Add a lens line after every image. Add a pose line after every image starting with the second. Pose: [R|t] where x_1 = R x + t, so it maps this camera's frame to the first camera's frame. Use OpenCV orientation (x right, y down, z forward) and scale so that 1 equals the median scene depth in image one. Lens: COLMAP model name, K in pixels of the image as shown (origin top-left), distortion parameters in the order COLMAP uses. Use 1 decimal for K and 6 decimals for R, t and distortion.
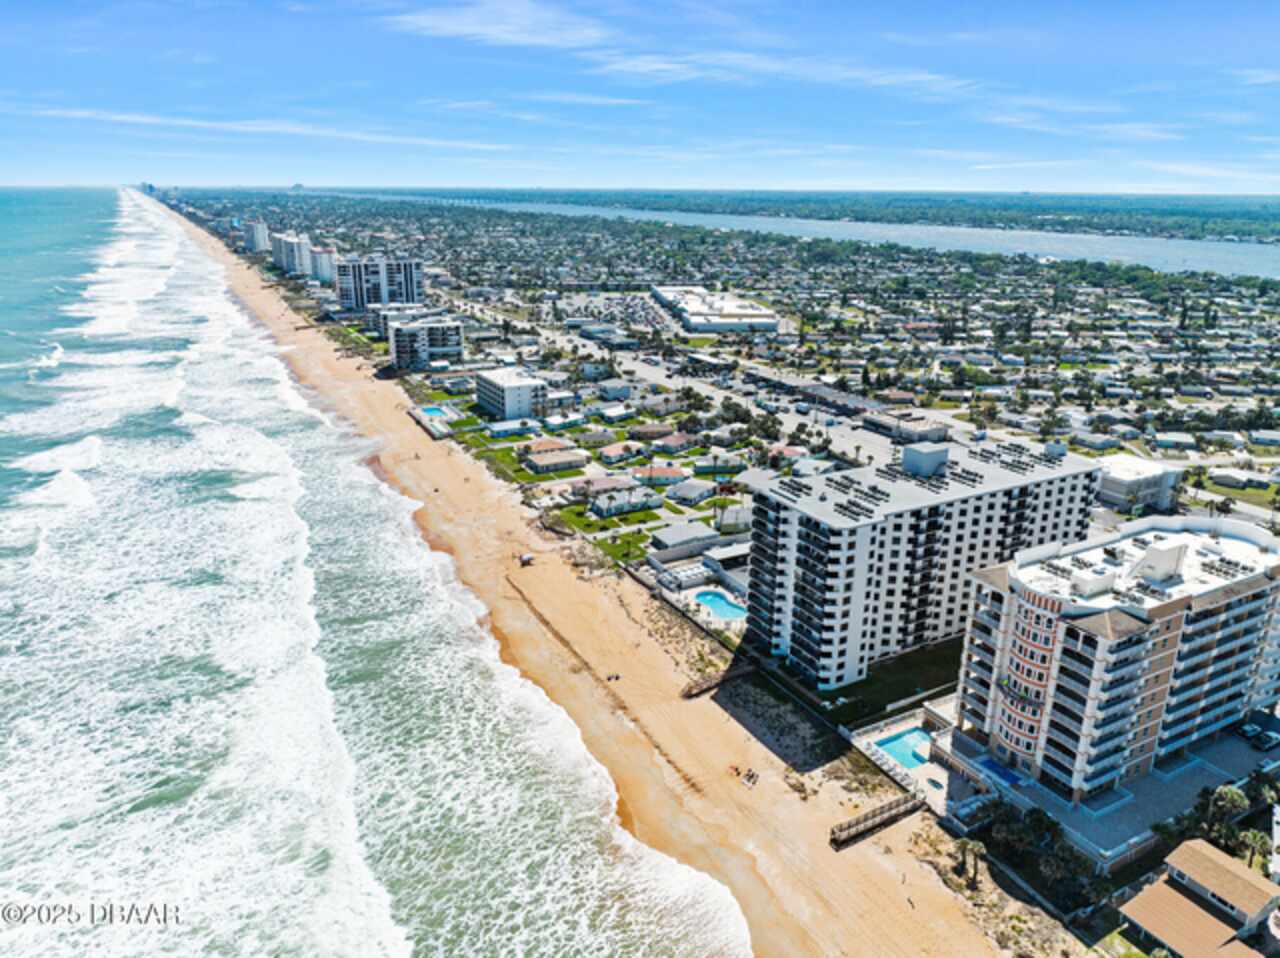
lens RADIAL K [[879.1, 0, 641.2], [0, 879.1, 482.2], [0, 0, 1]] dist [0.000569, -0.003474]
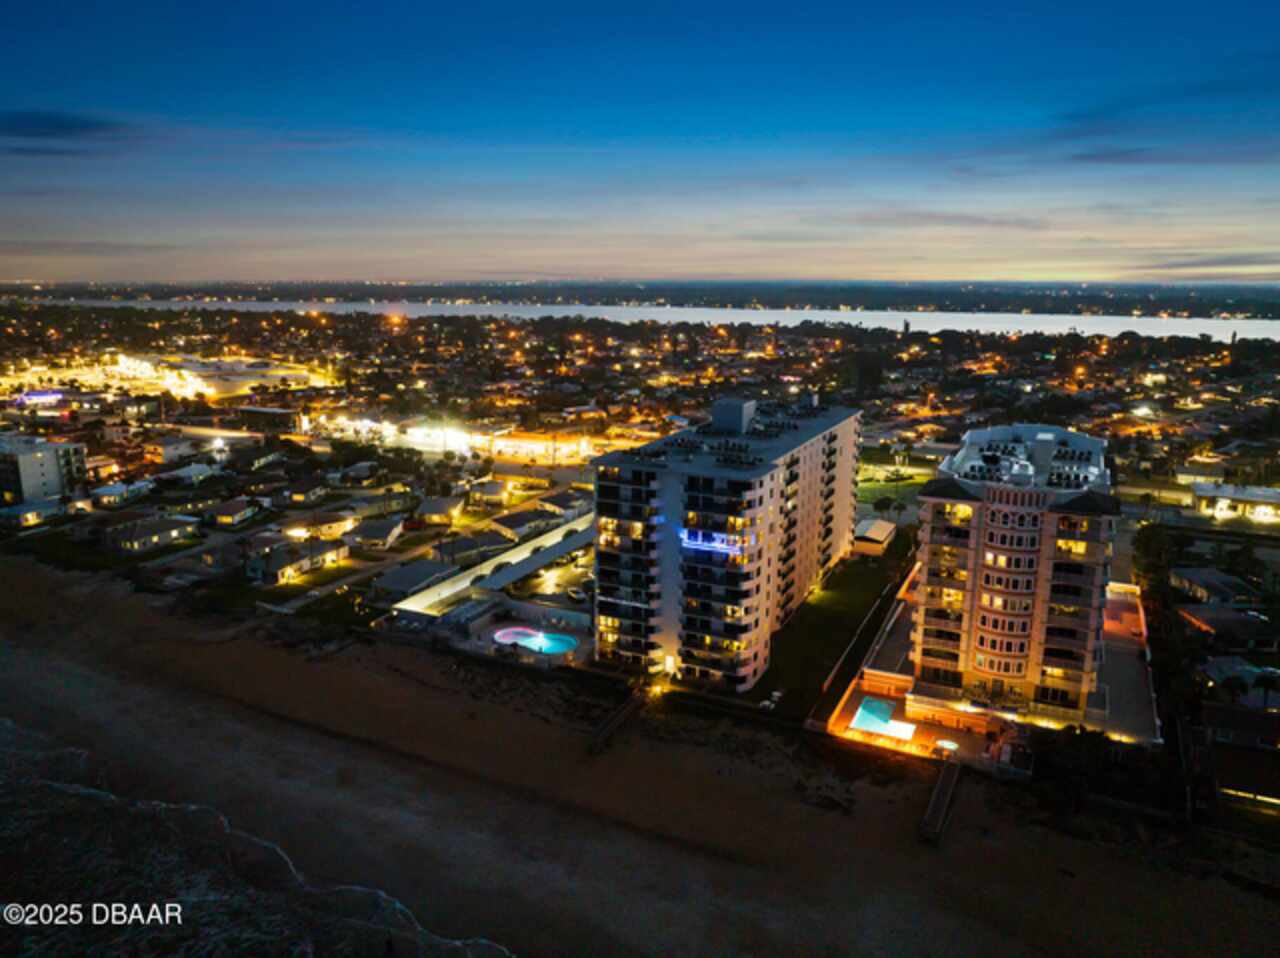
lens RADIAL K [[879.1, 0, 637.9], [0, 879.1, 480.7], [0, 0, 1]] dist [0.000569, -0.003474]
pose [[0.817103, -0.128703, 0.561942, -0.144658], [0.184779, 0.981803, -0.043816, 0.031705], [-0.546077, 0.139637, 0.826015, 0.177228]]
